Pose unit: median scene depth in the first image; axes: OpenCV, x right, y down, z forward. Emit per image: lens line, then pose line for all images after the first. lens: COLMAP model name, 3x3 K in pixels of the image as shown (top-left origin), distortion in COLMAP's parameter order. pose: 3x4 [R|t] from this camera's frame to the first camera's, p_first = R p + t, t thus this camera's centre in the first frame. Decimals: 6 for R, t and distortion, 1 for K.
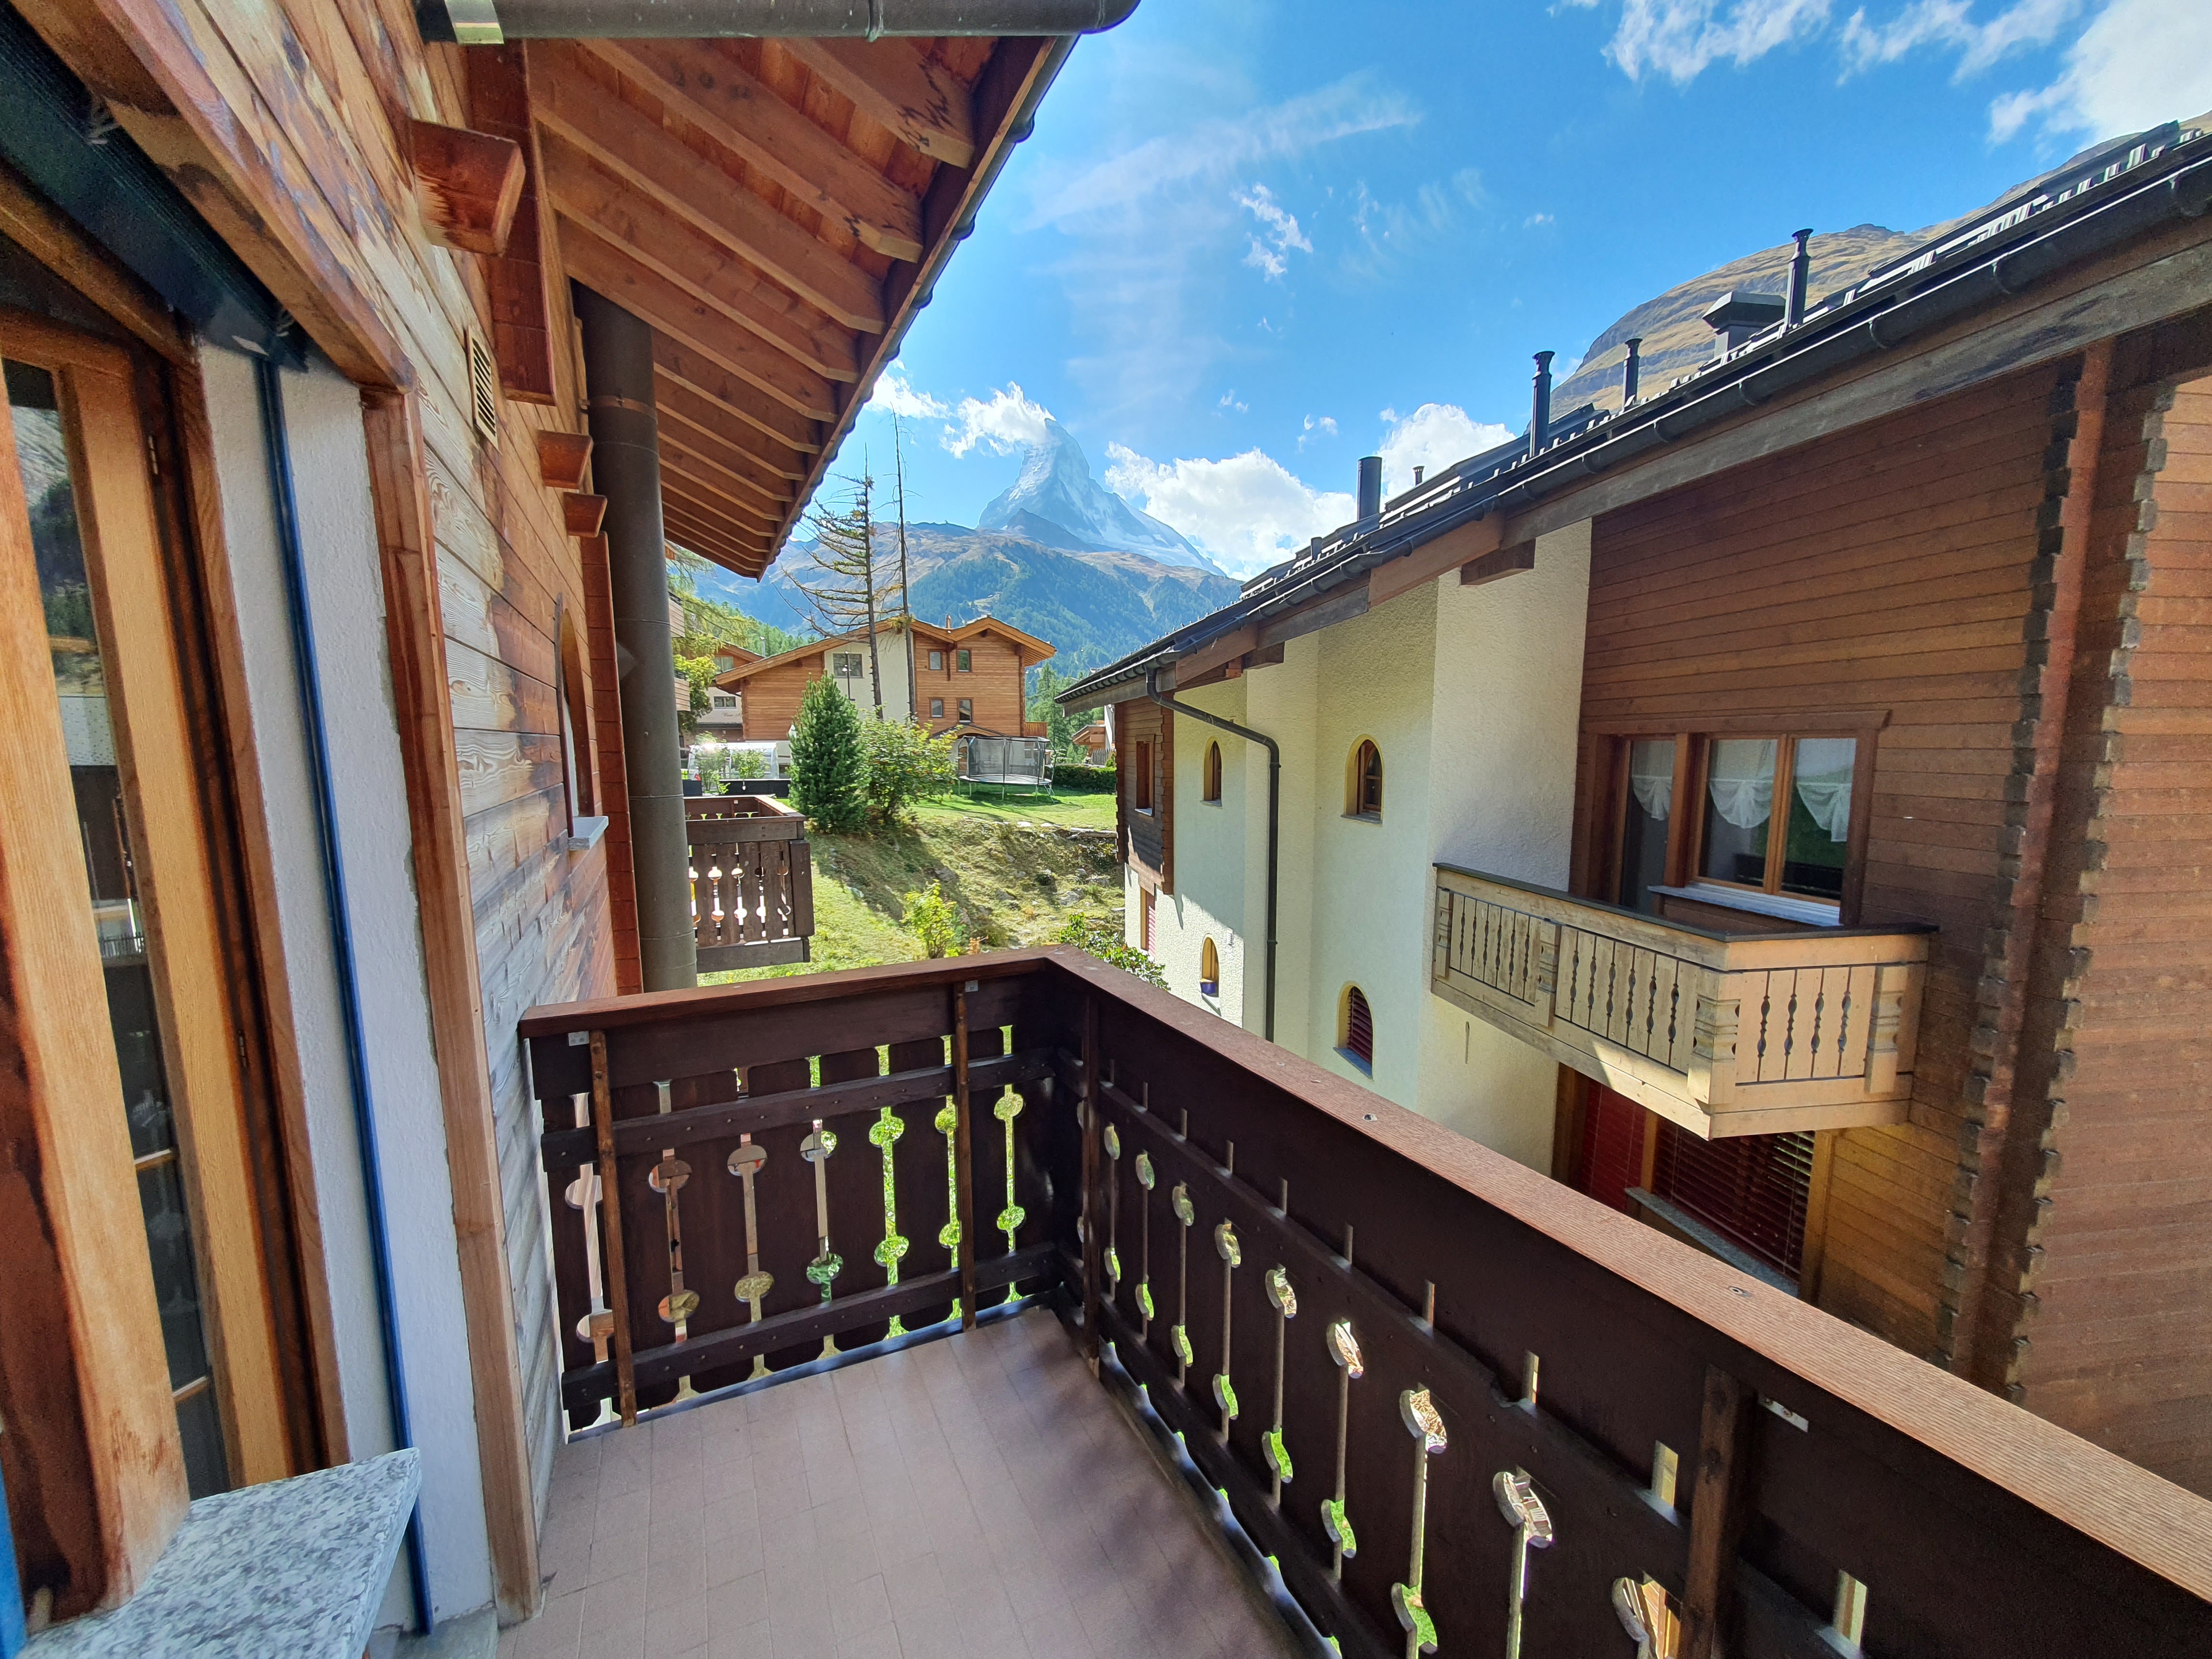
lens RADIAL K [[873.9, 0, 1076.6], [0, 873.9, 863.3], [0, 0, 1]] dist [0.000715, -0.000464]
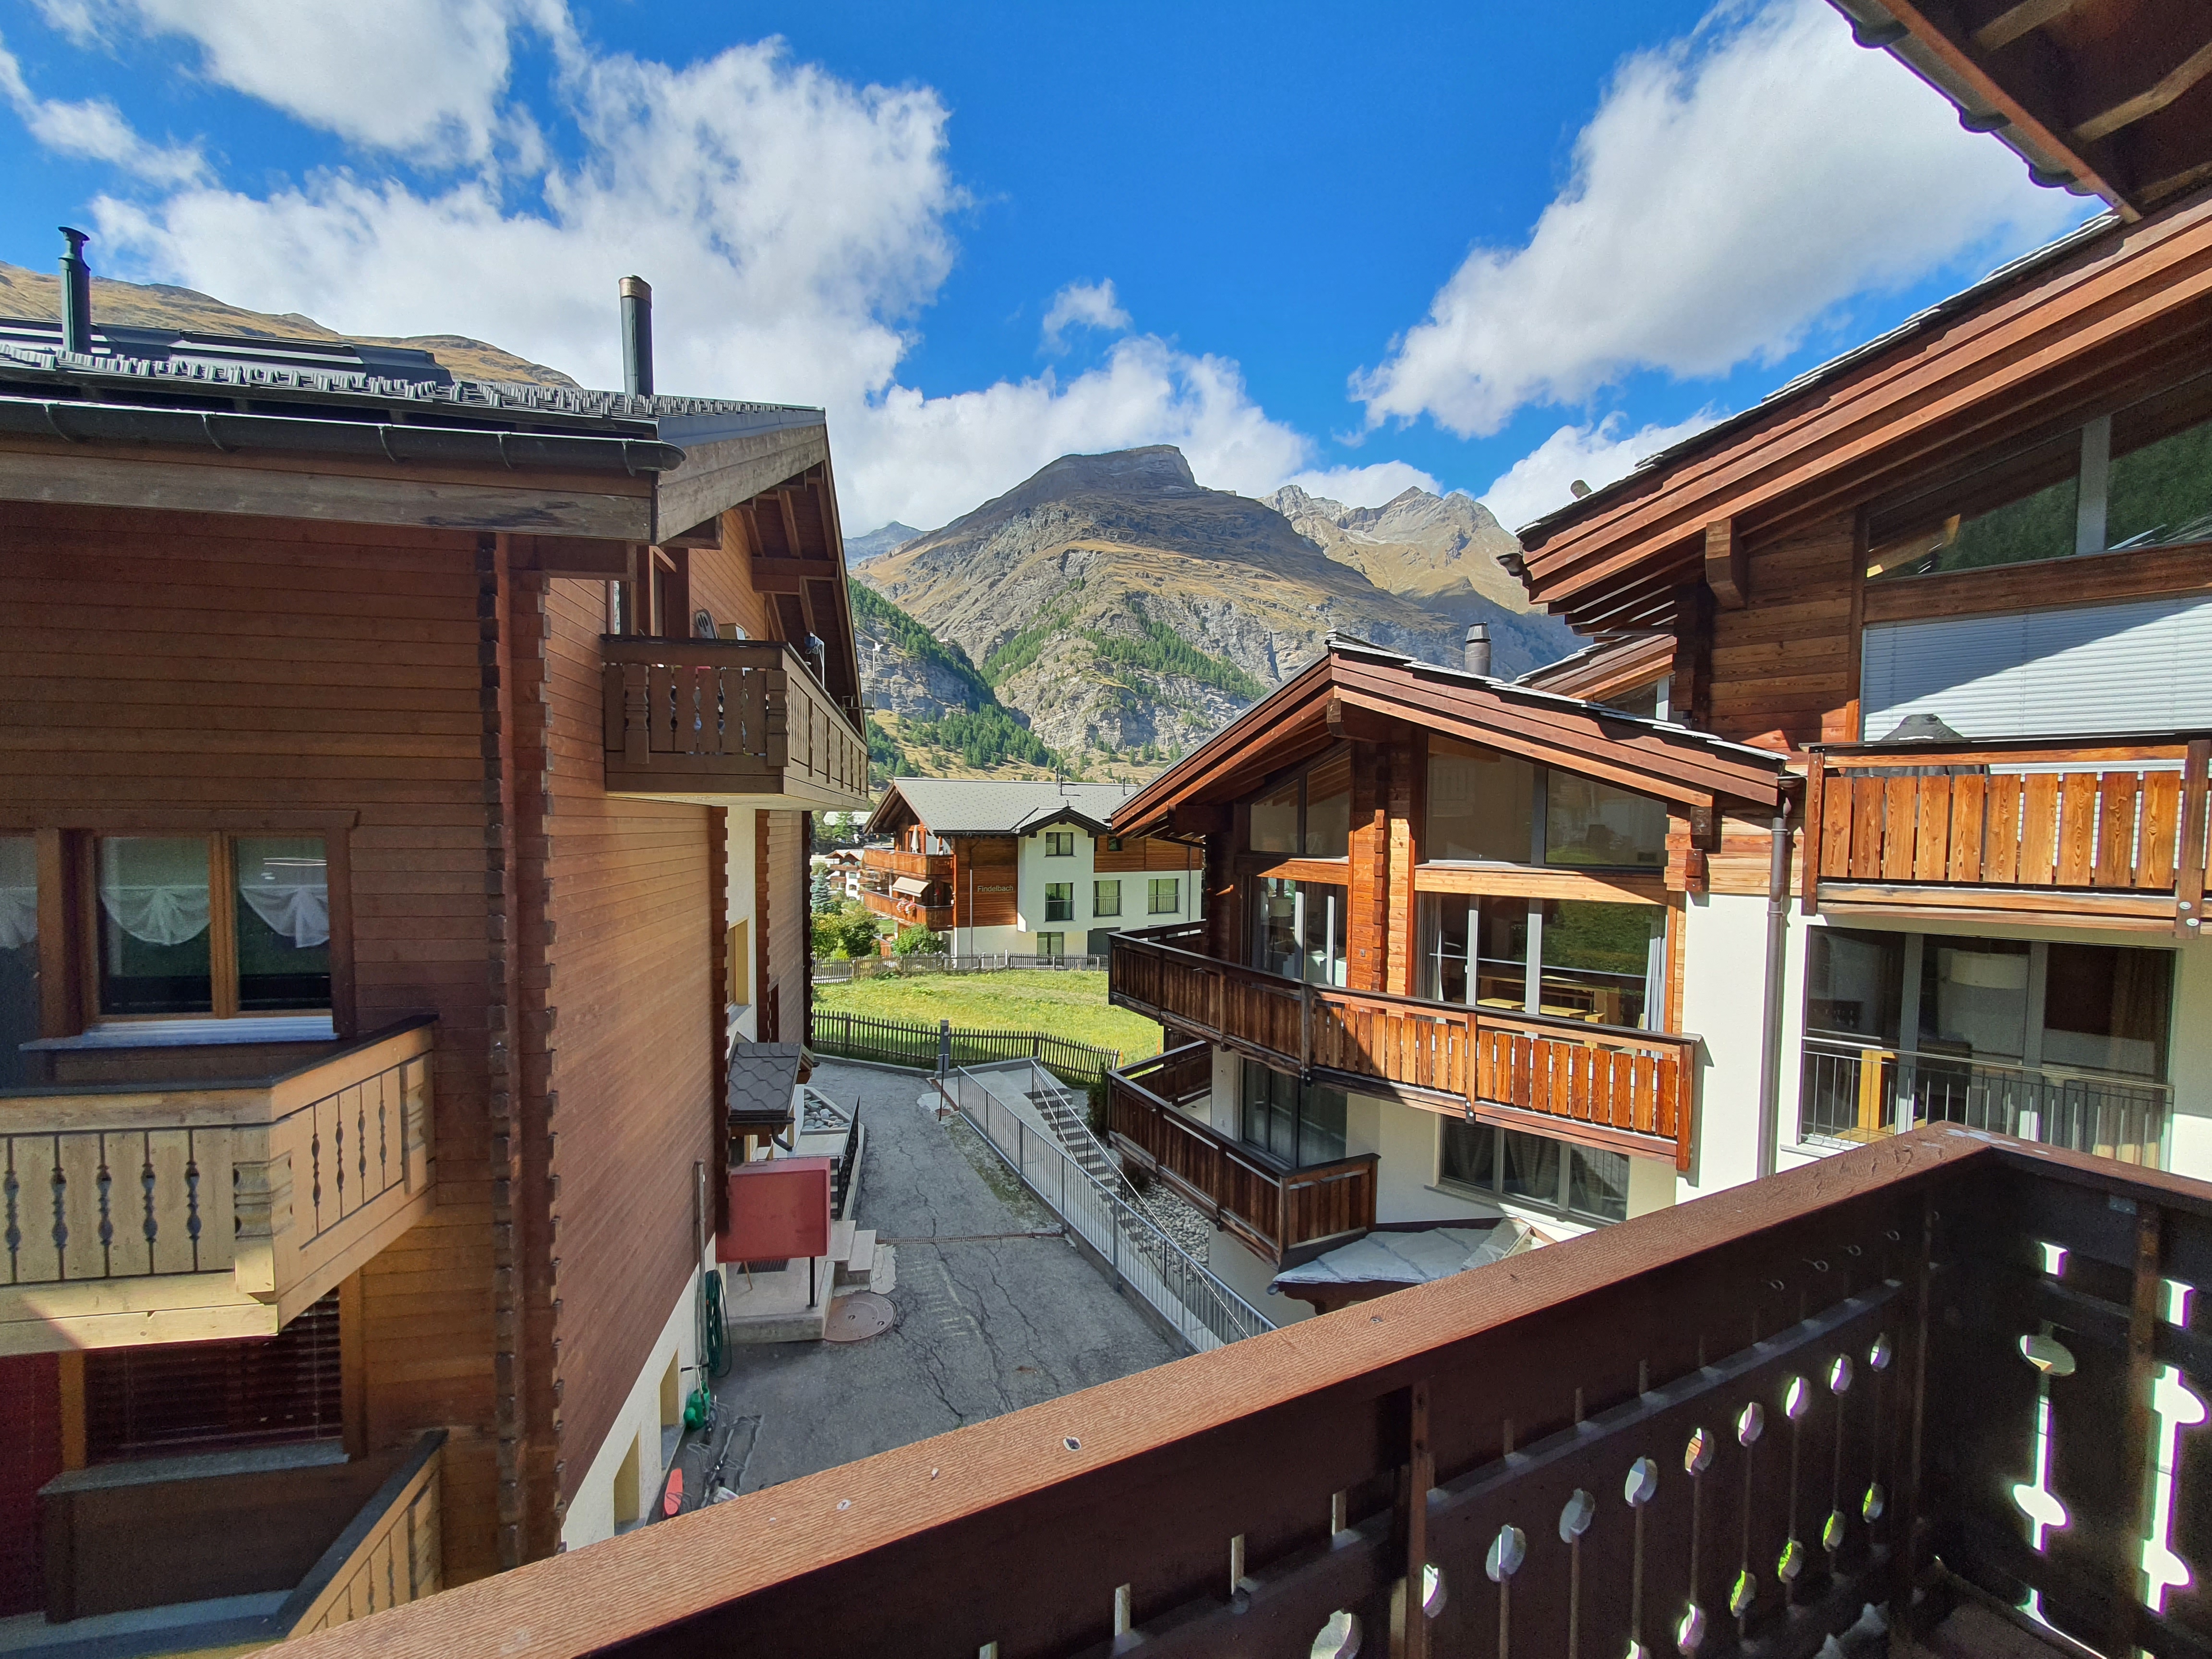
lens RADIAL K [[873.9, 0, 1076.6], [0, 873.9, 863.3], [0, 0, 1]] dist [0.000715, -0.000464]
pose [[-0.031604, -0.039649, 0.998714, -0.091667], [0.130648, 0.990476, 0.043456, -0.053348], [-0.990925, 0.131853, -0.026123, 0.230880]]
